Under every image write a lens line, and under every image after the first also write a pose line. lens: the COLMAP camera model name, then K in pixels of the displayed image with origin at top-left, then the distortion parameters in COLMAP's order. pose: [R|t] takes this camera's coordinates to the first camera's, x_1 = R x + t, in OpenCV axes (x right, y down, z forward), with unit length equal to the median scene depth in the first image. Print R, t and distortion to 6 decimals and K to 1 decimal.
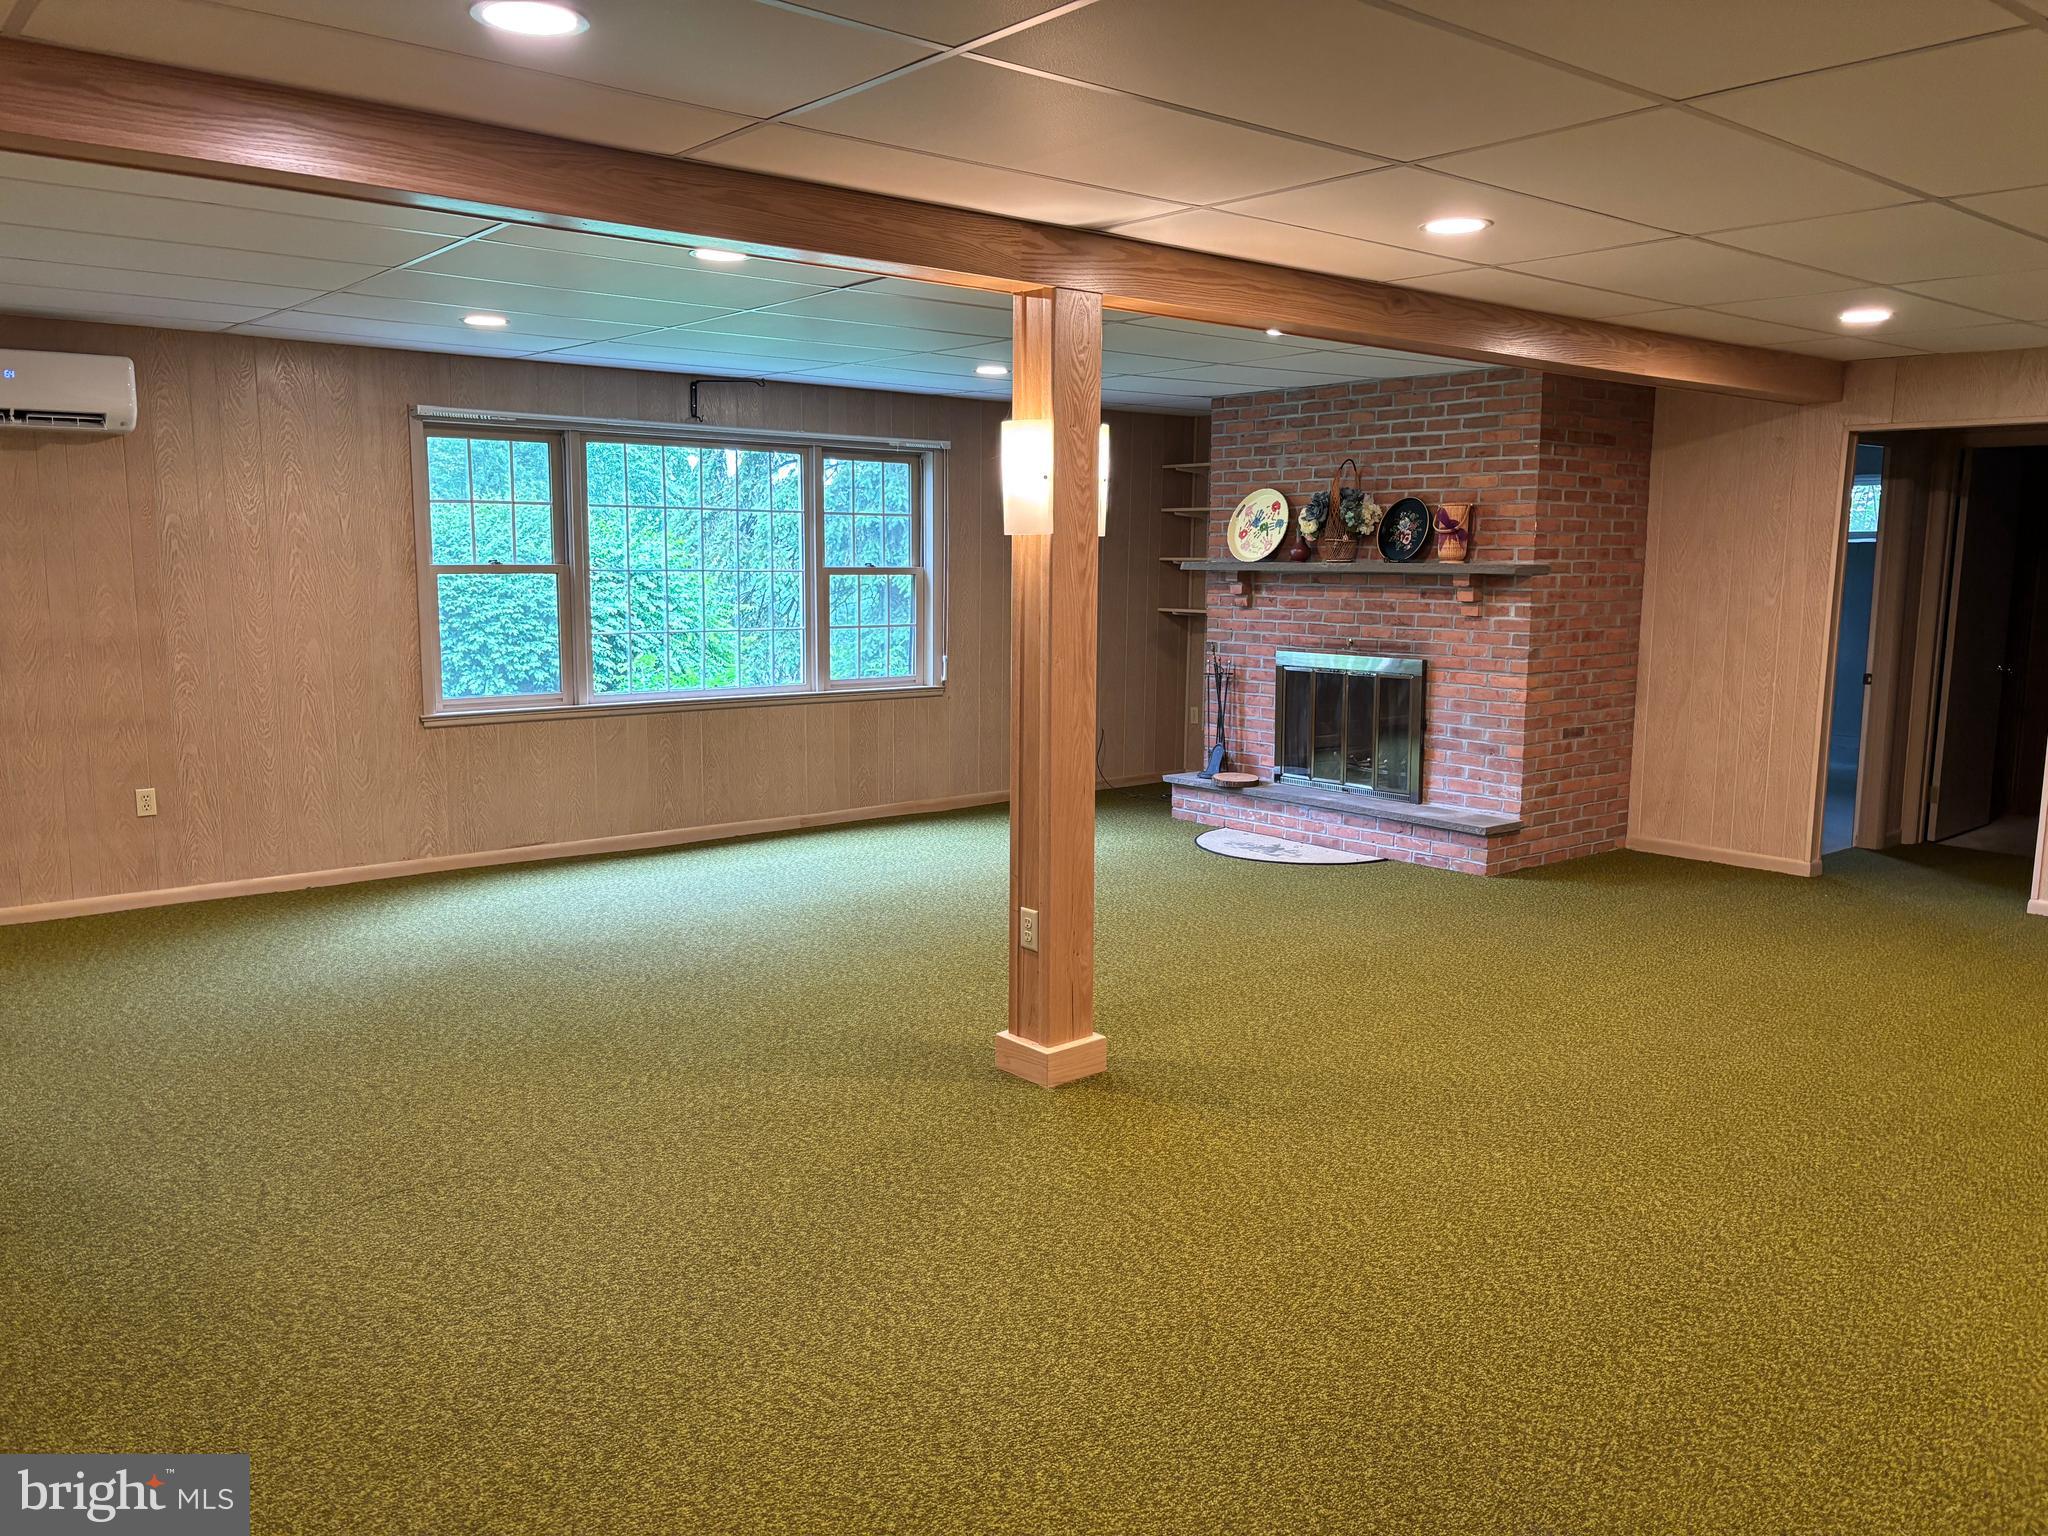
lens RADIAL K [[1552.3, 0, 1077.1], [0, 1552.3, 823.5], [0, 0, 1]] dist [0.042479, -0.027010]
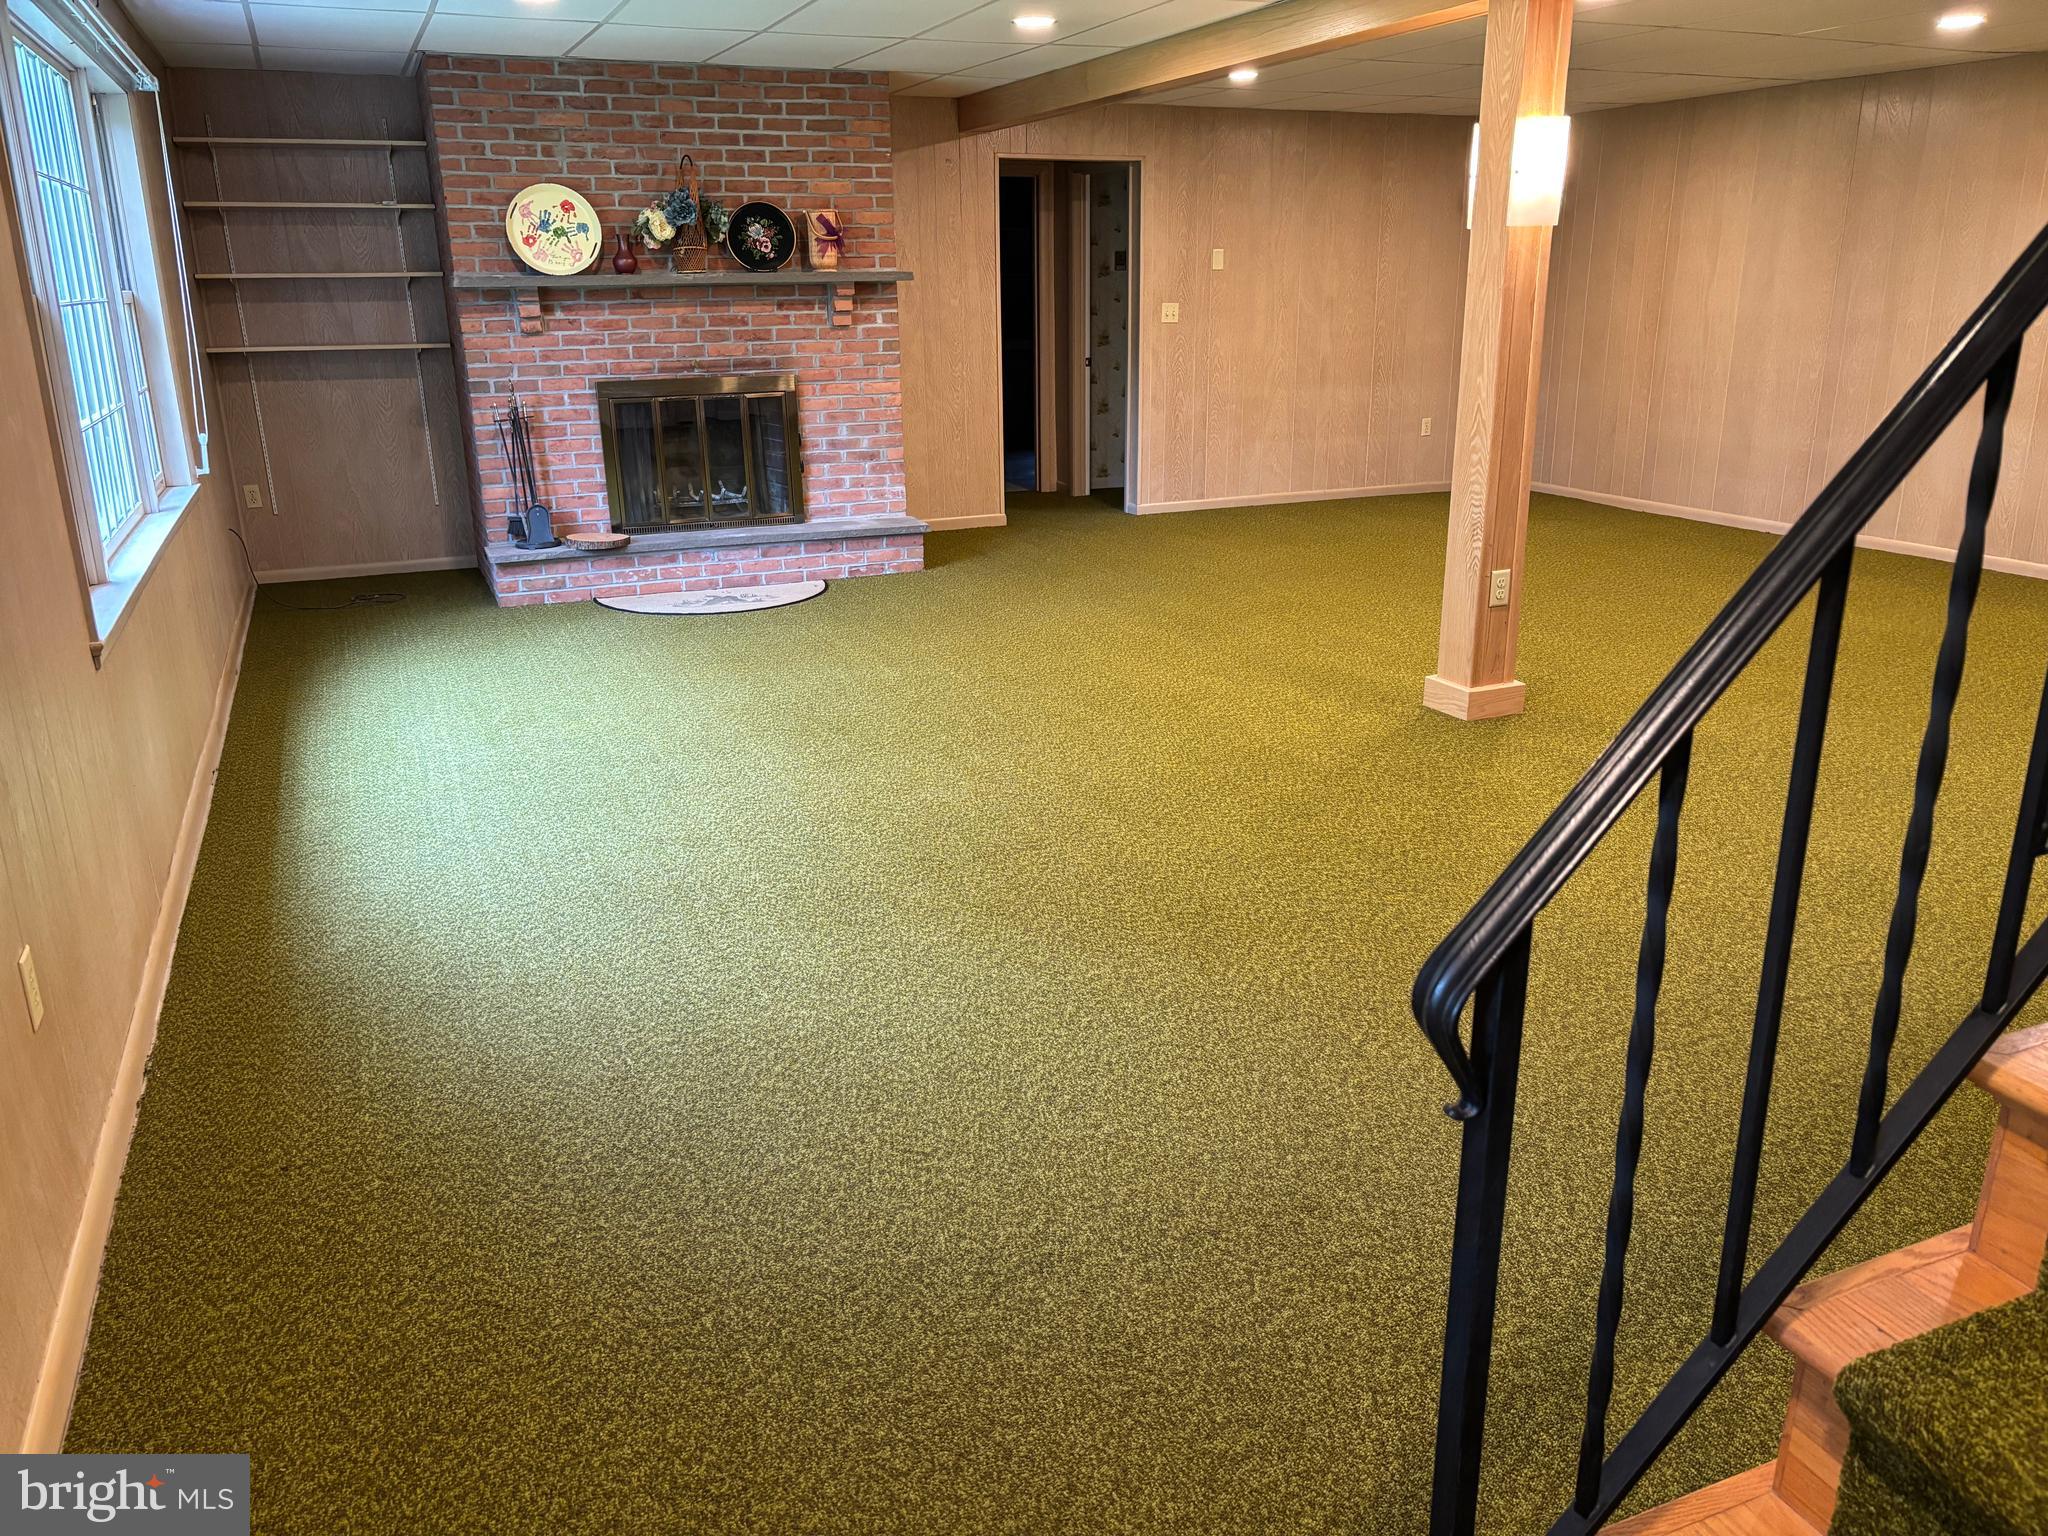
lens RADIAL K [[1552.3, 0, 1023.1], [0, 1552.3, 760.7], [0, 0, 1]] dist [0.042479, -0.027010]
pose [[0.305488, -0.294620, 0.905470, -0.695568], [0.180761, 0.951580, 0.248638, -0.091136], [-0.934881, 0.087718, 0.343952, 0.544803]]
